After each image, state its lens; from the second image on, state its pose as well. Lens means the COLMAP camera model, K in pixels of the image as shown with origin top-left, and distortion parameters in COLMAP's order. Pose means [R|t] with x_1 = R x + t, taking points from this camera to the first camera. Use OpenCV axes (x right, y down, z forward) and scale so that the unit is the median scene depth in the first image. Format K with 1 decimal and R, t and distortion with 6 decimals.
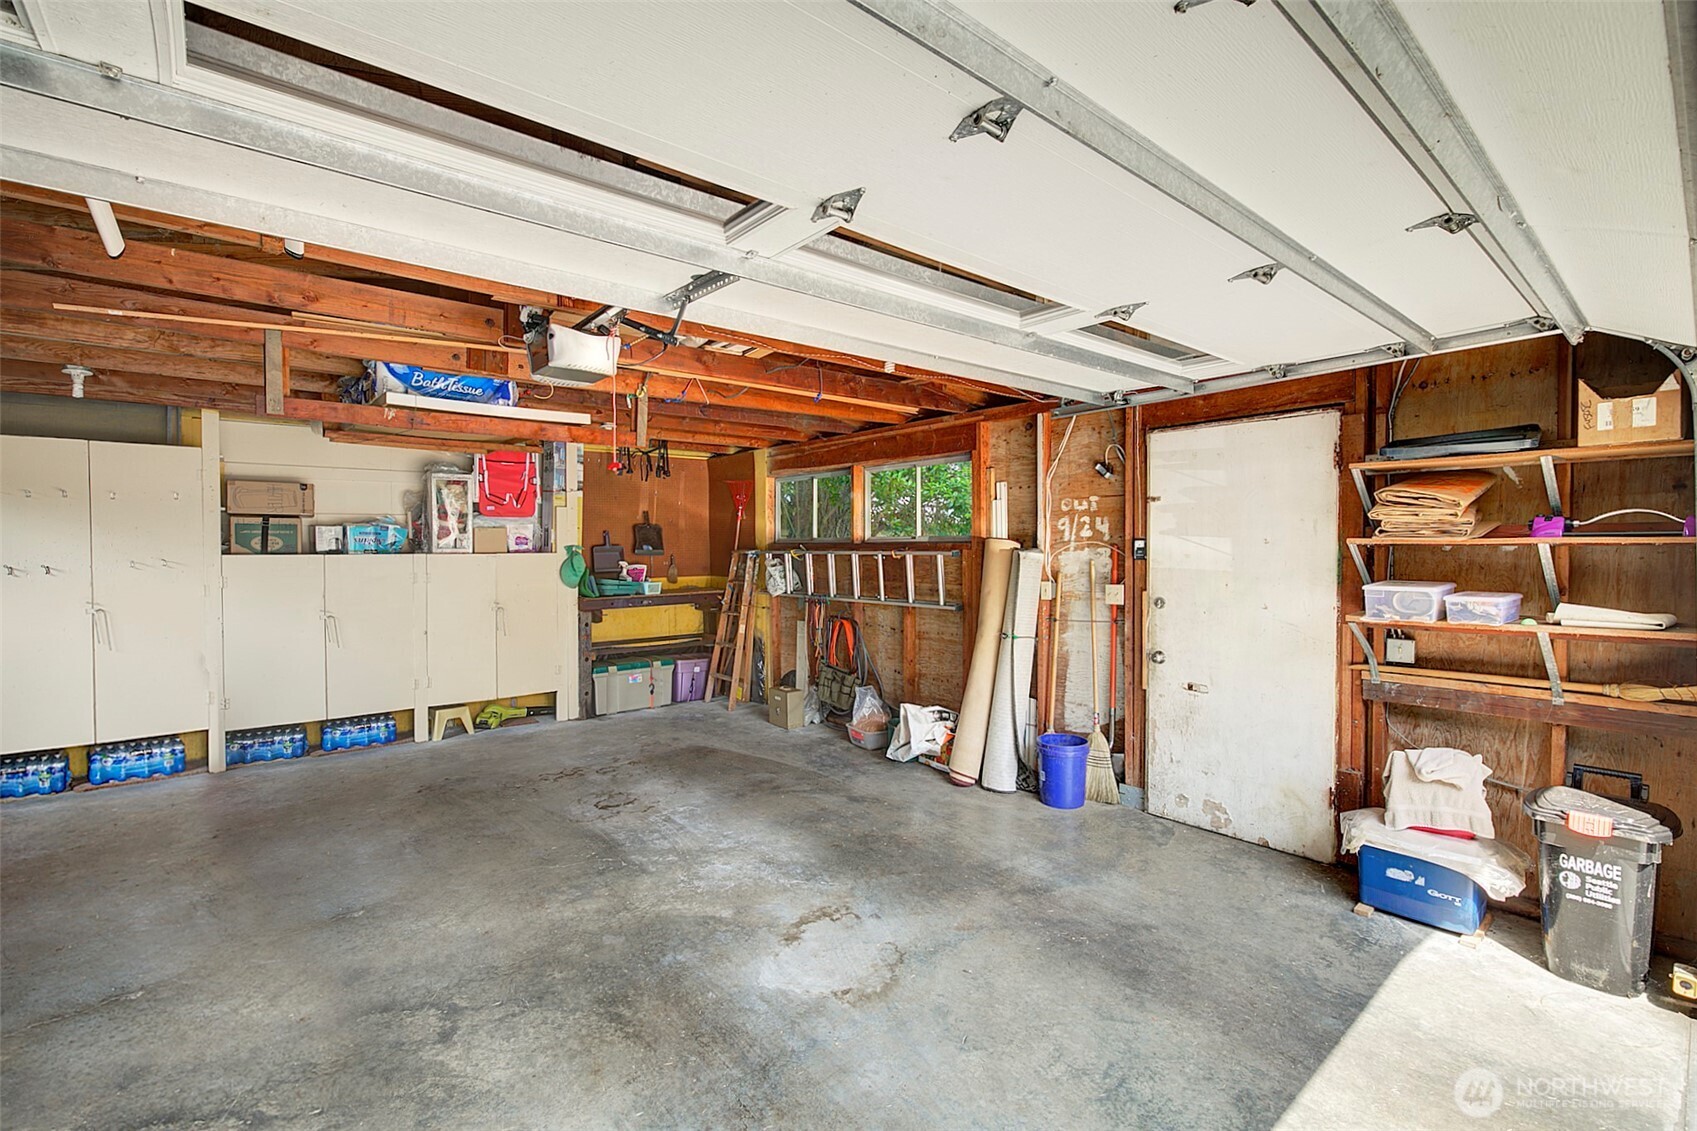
lens RADIAL K [[735.7, 0, 849.1], [0, 735.7, 559.8], [0, 0, 1]] dist [-0.005109, 0.000733]
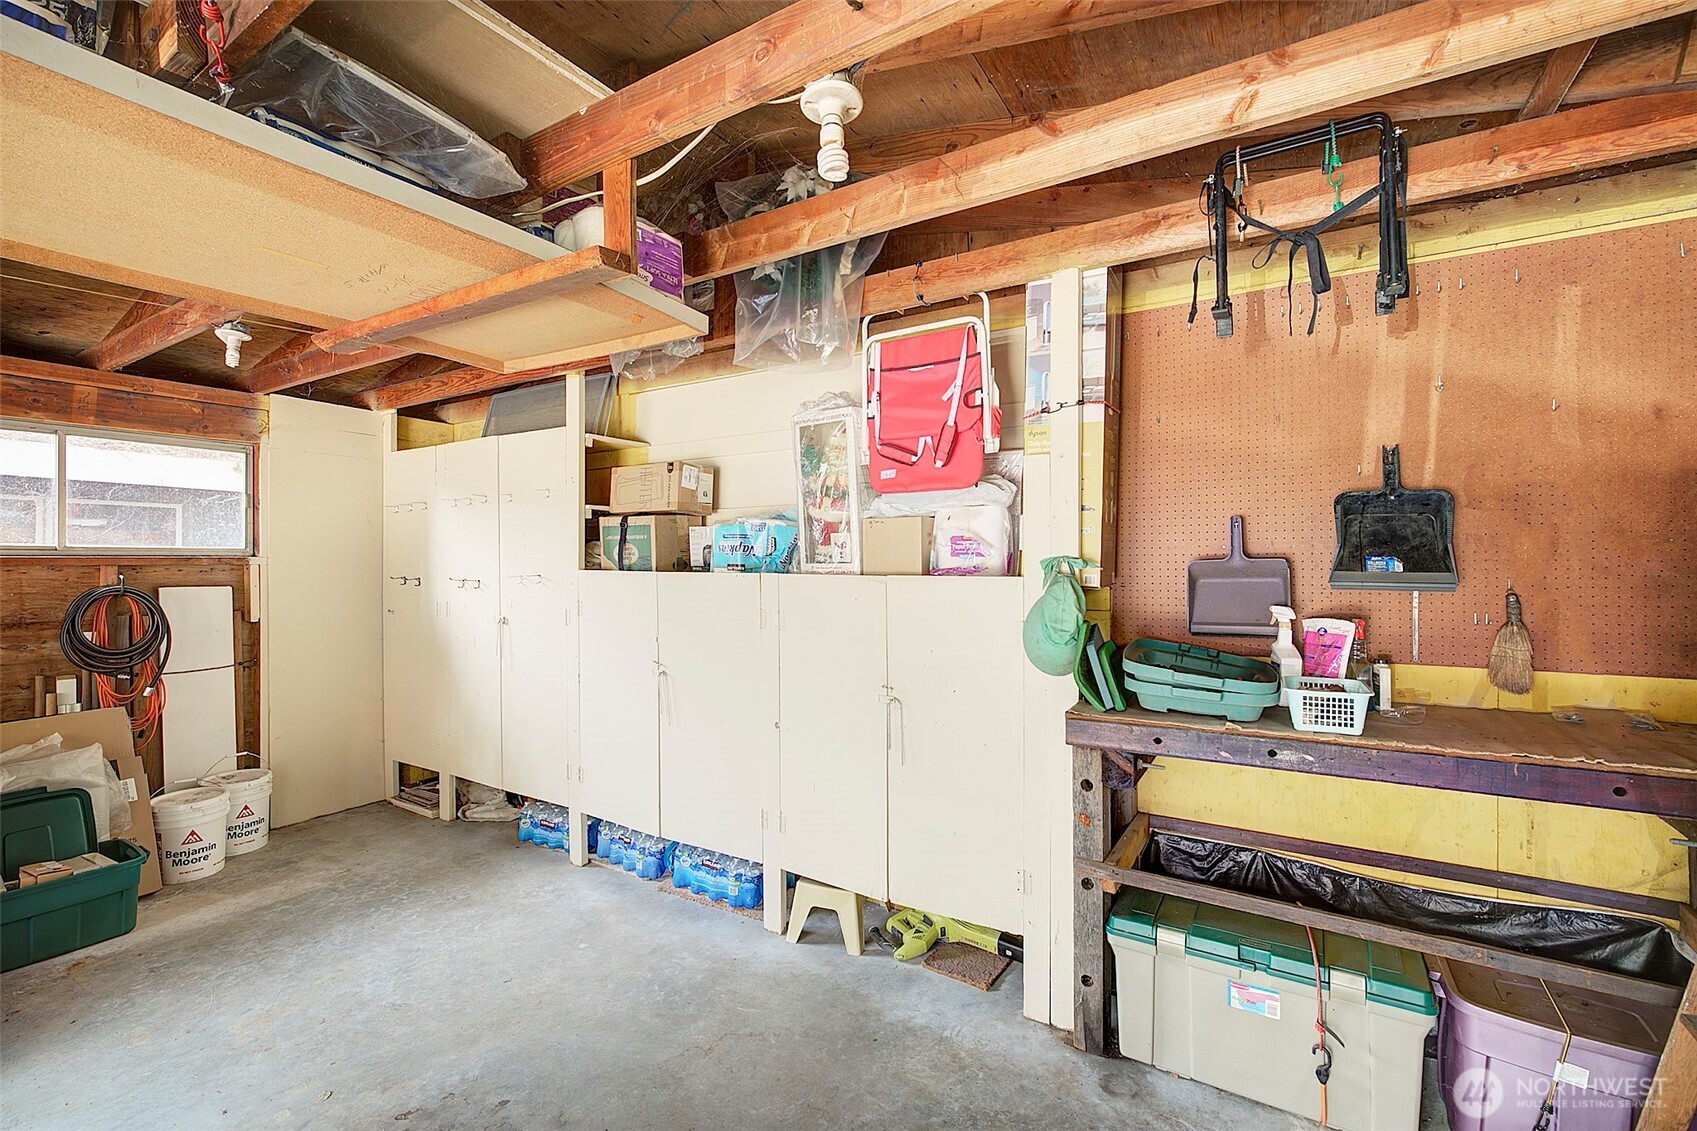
lens RADIAL K [[735.7, 0, 850.3], [0, 735.7, 567.1], [0, 0, 1]] dist [-0.005109, 0.000733]
pose [[0.295794, 0.009444, -0.955205, -0.058250], [-0.021680, 0.999760, 0.003171, -0.013585], [0.955006, 0.019771, 0.295927, 0.795368]]
